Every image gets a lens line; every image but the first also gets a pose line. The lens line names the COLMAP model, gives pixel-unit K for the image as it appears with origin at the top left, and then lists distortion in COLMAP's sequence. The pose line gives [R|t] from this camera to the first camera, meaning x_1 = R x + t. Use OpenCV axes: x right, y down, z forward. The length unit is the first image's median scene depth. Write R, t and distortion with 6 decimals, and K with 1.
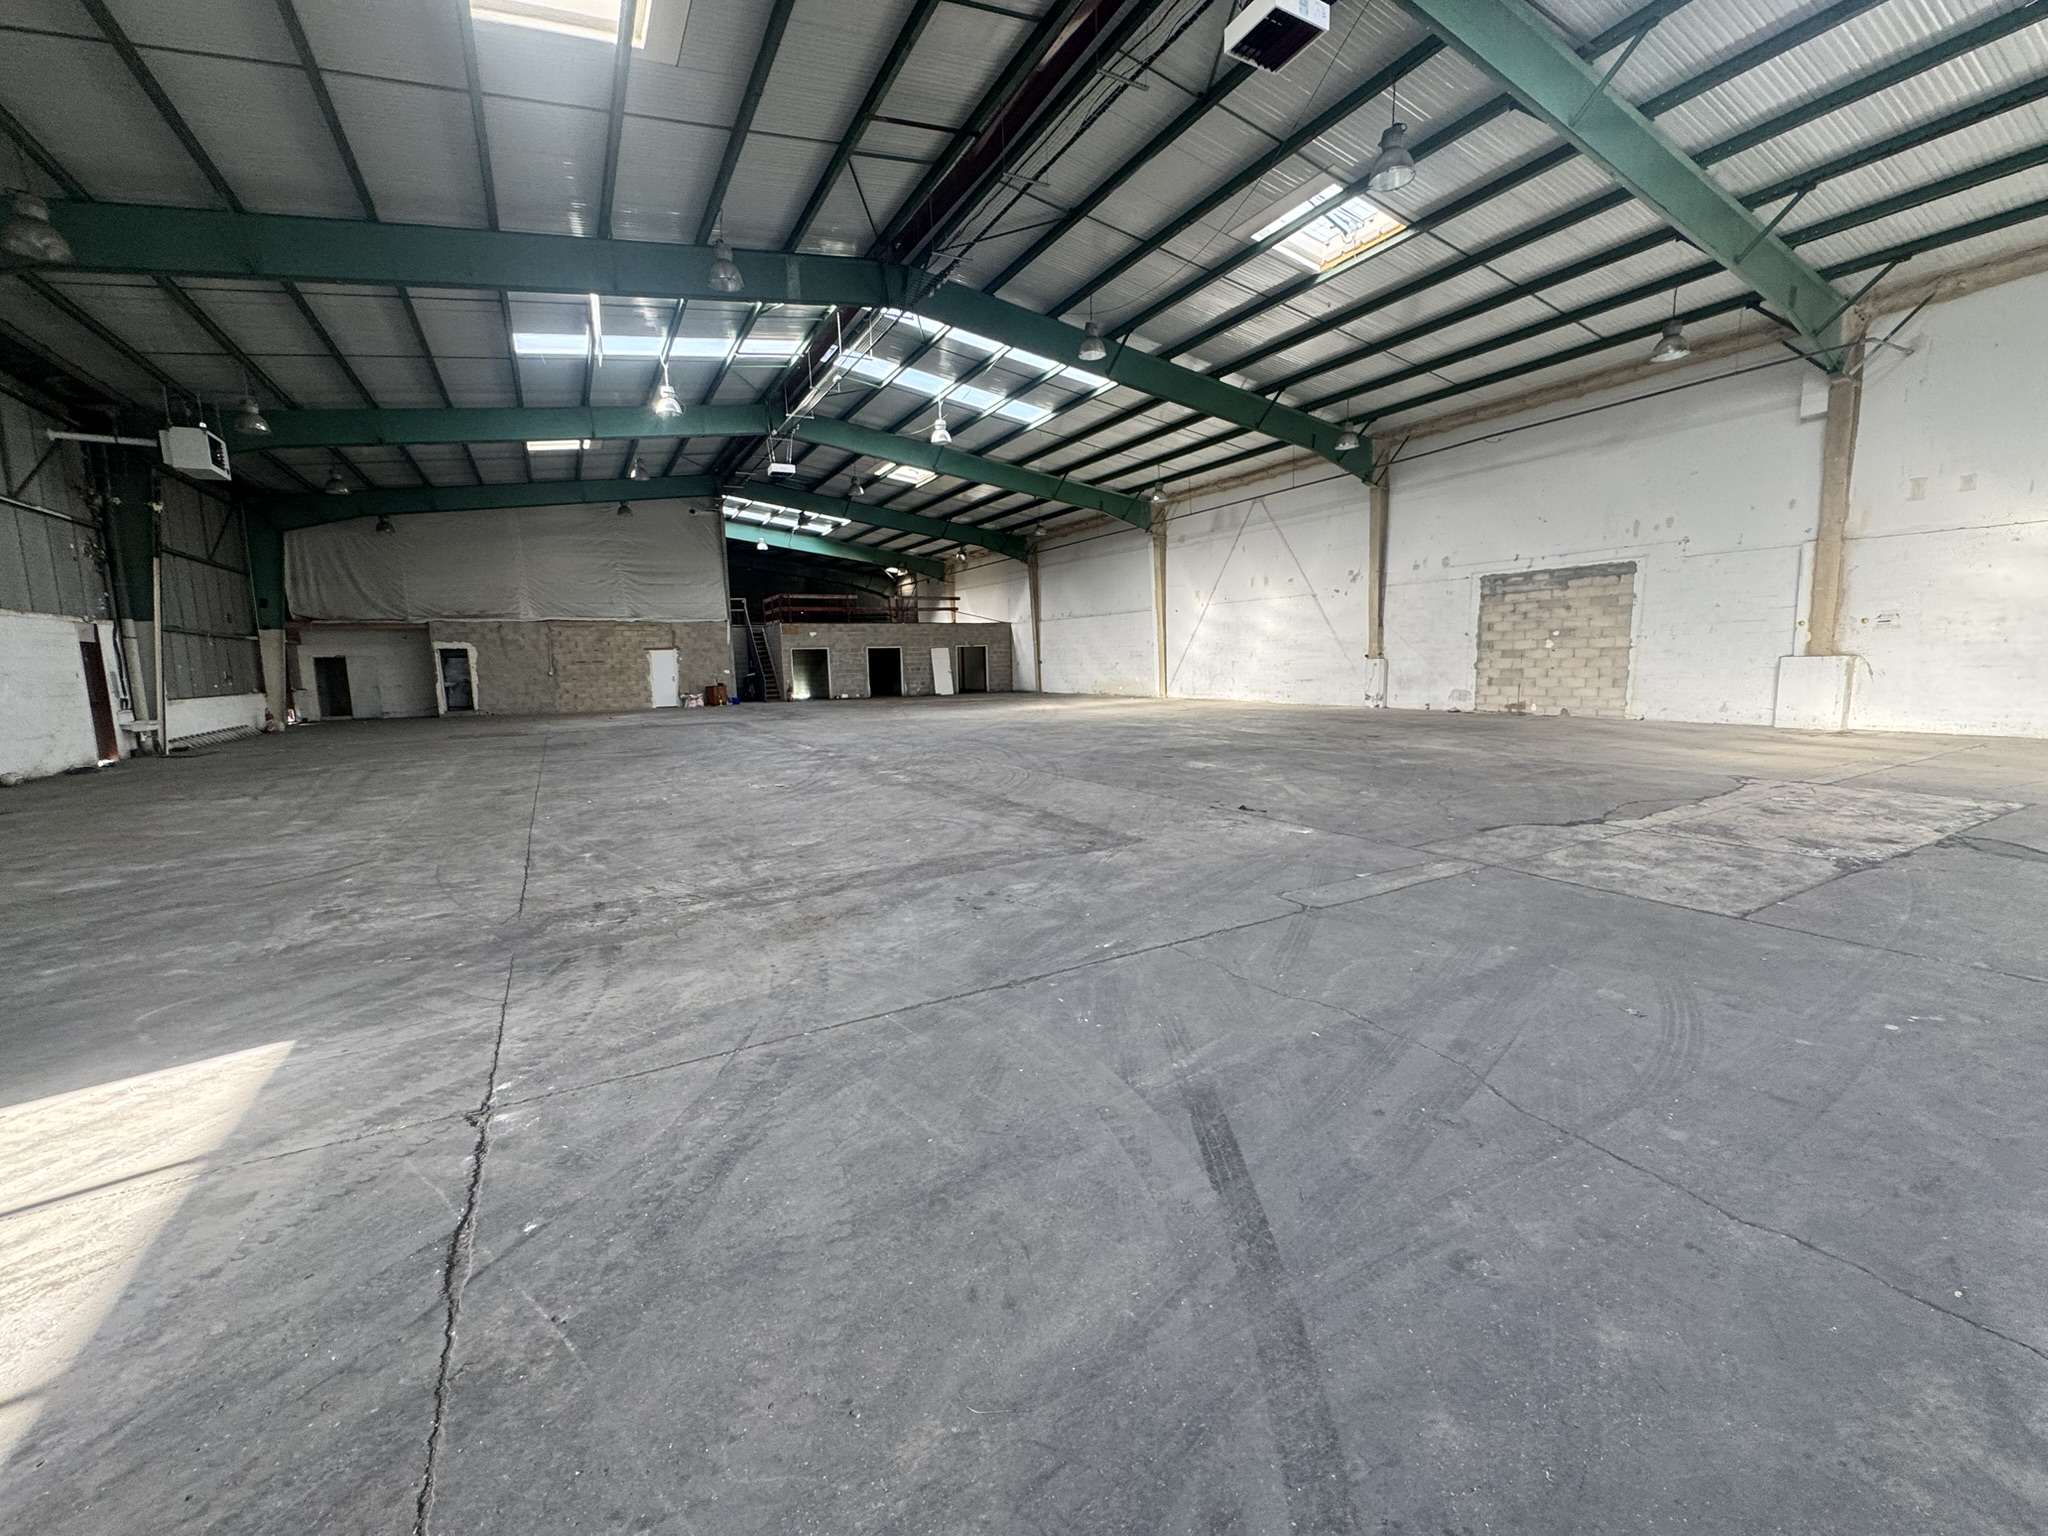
lens RADIAL K [[818.1, 0, 1019.7], [0, 818.1, 758.5], [0, 0, 1]] dist [-0.005624, -0.000121]
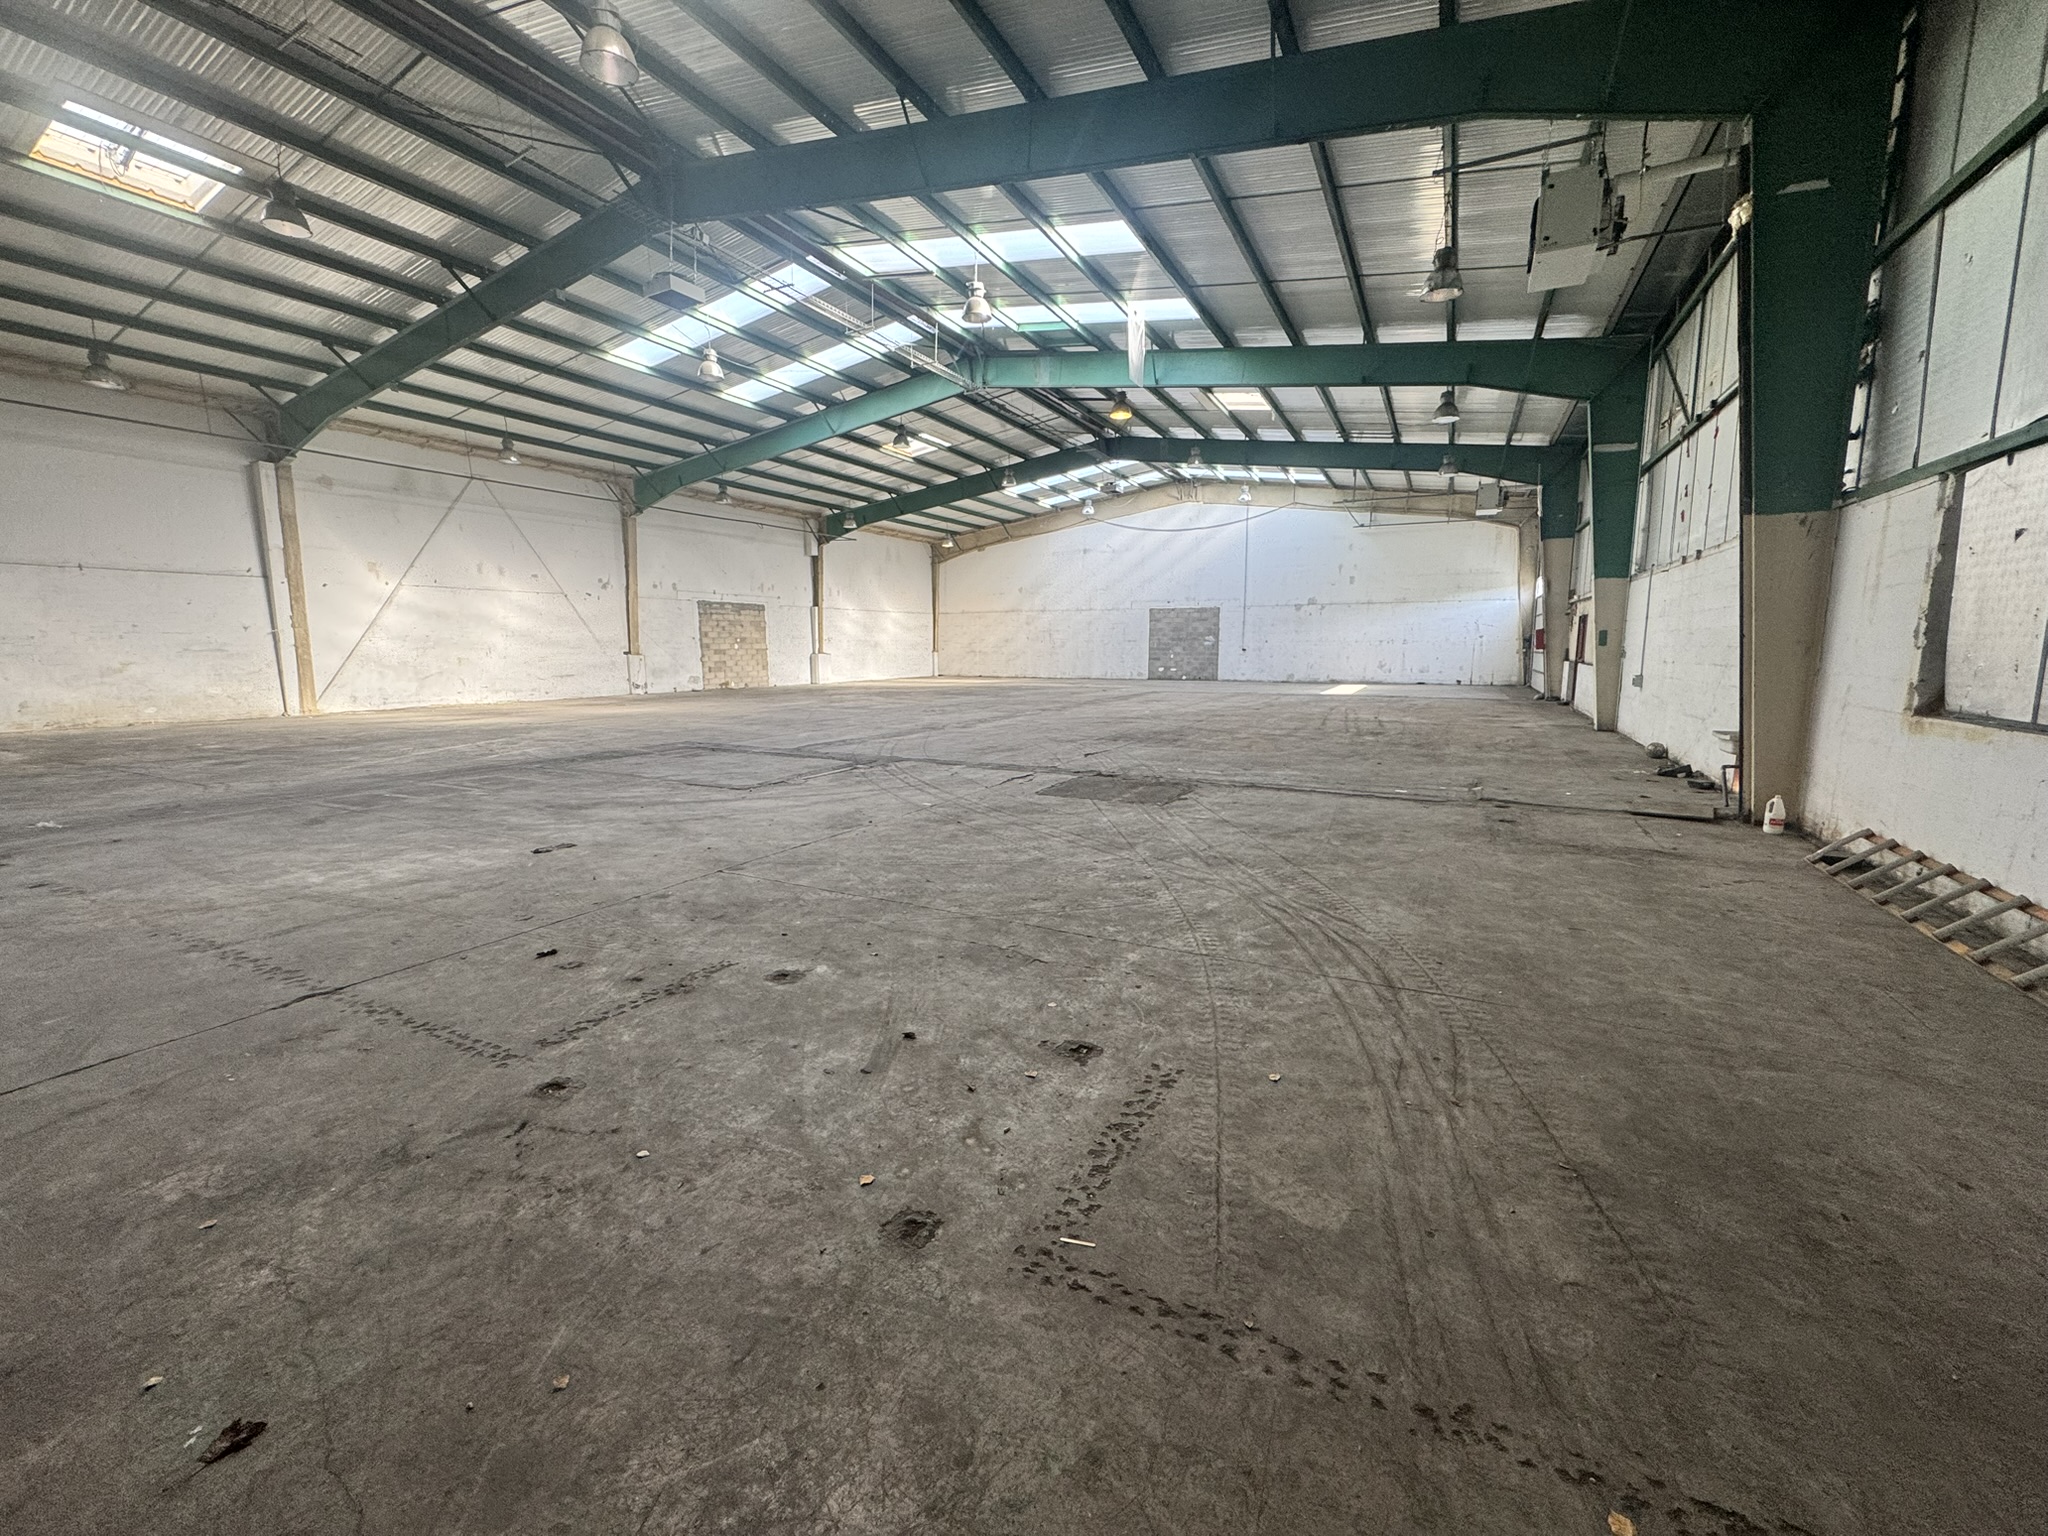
lens RADIAL K [[818.1, 0, 1019.8], [0, 818.1, 775.3], [0, 0, 1]] dist [-0.005624, -0.000121]
pose [[-0.537895, -0.105762, 0.836351, -1.047354], [0.118776, 0.972695, 0.199394, -0.137528], [-0.834602, 0.206591, -0.510646, 1.328385]]
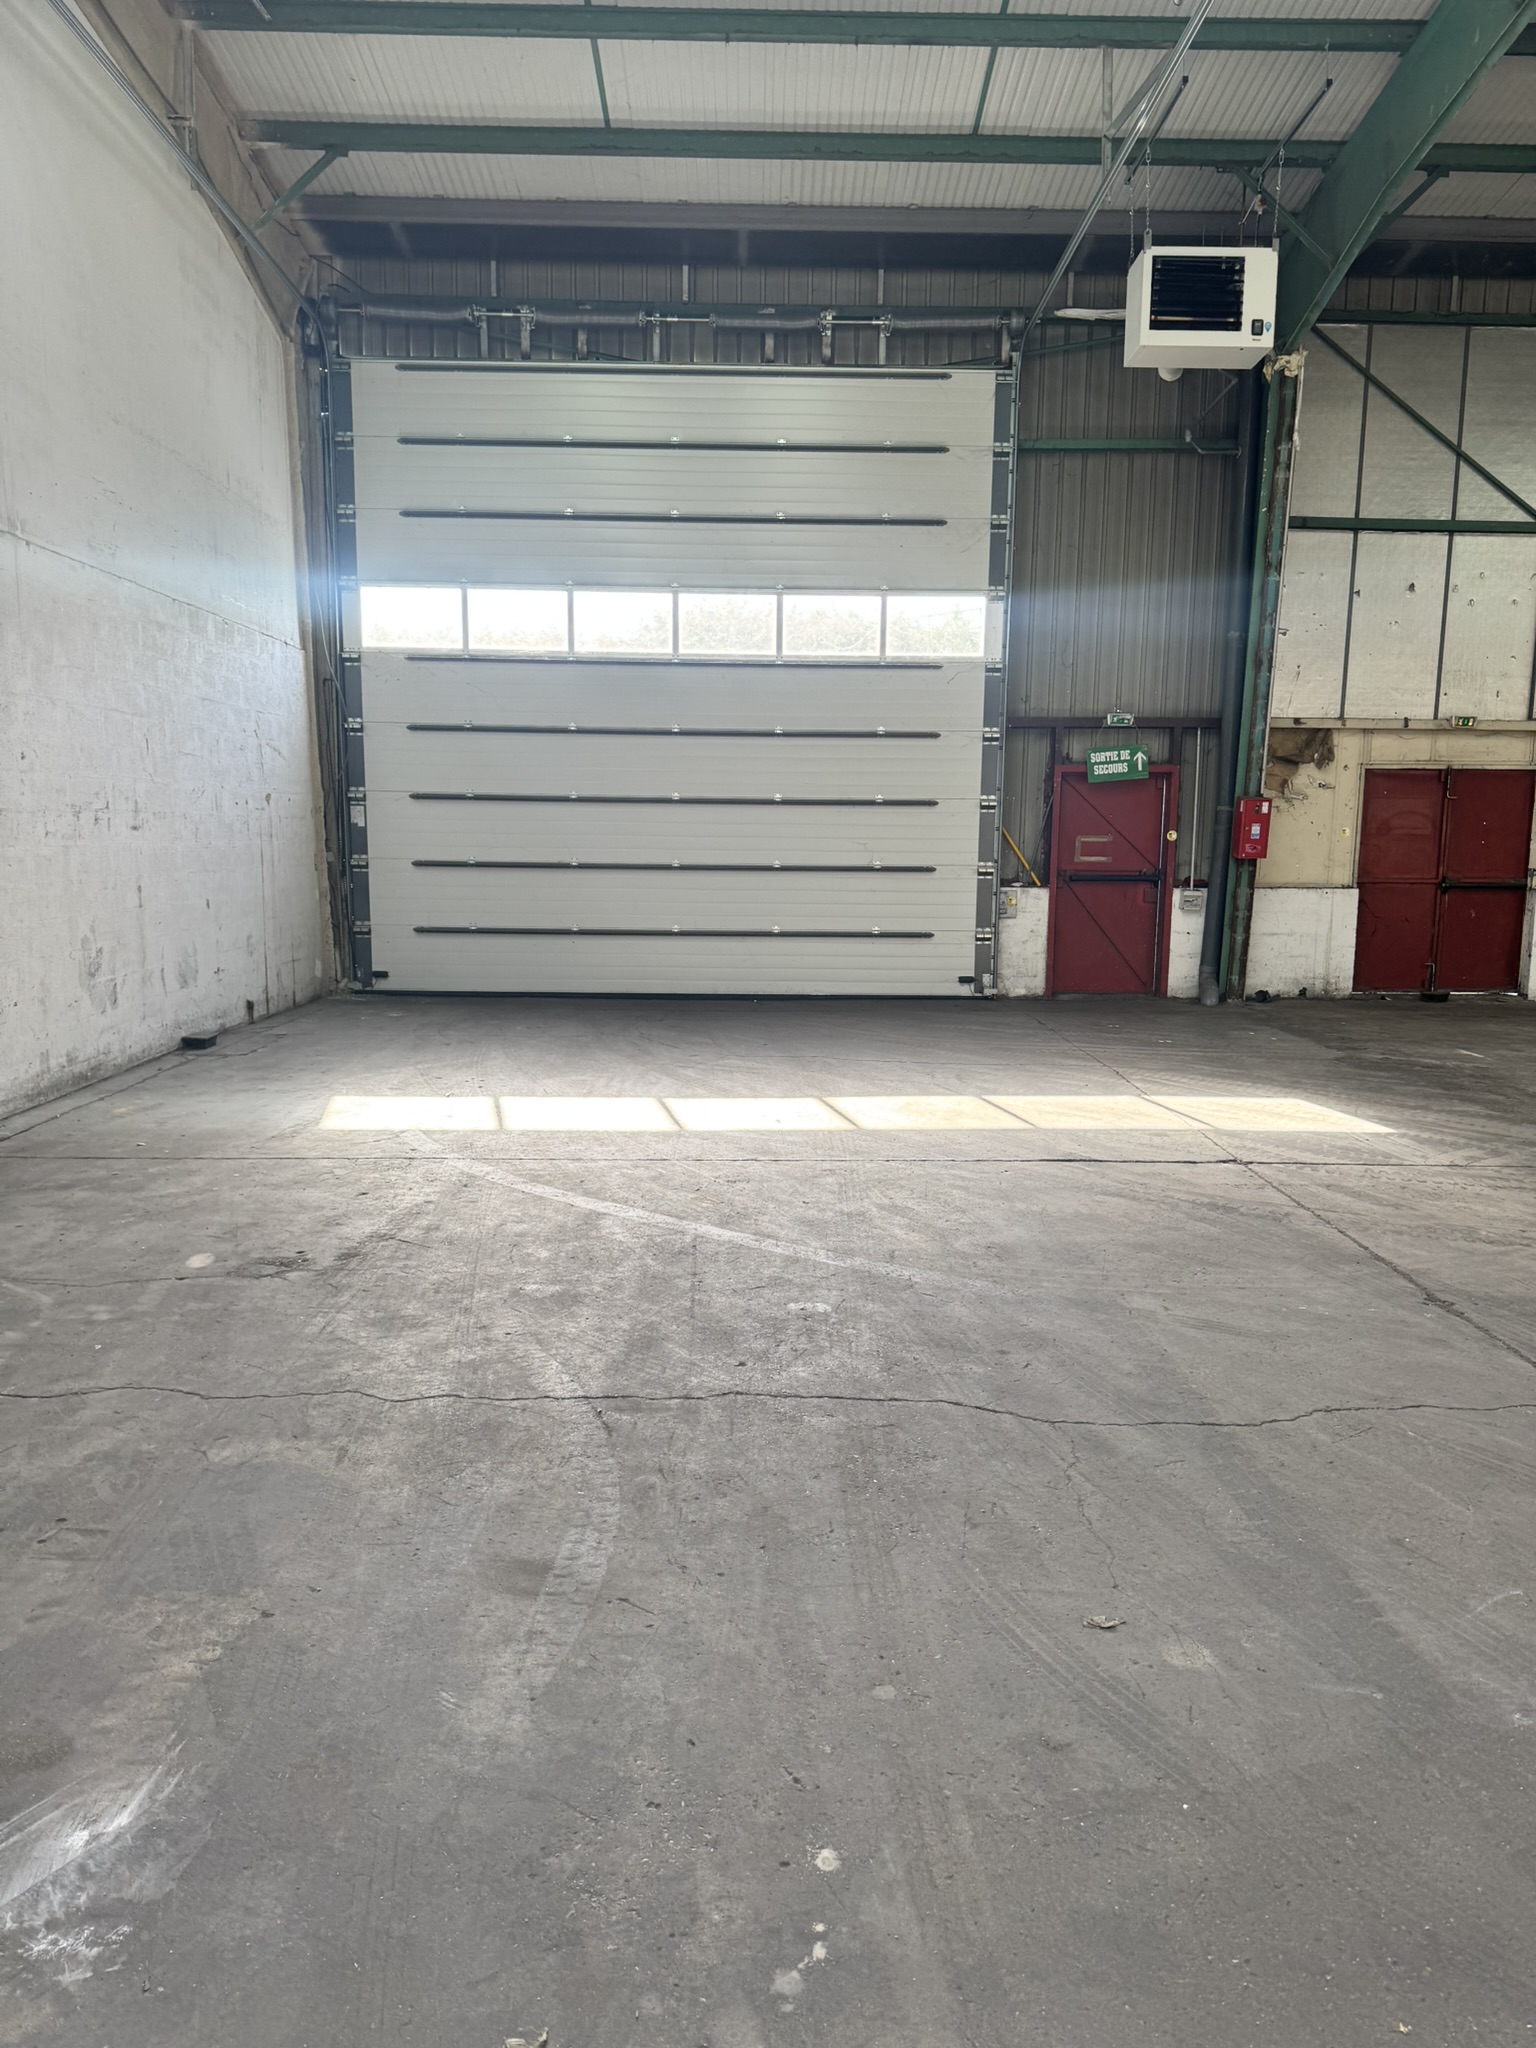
lens RADIAL K [[1434.5, 0, 762.3], [0, 1434.5, 1033.8], [0, 0, 1]] dist [0.012733, 0.001470]
pose [[-0.487909, 0.141533, -0.861344, 0.266160], [-0.103321, 0.970467, 0.217990, -0.034561], [0.866758, 0.195354, -0.458876, 0.197497]]
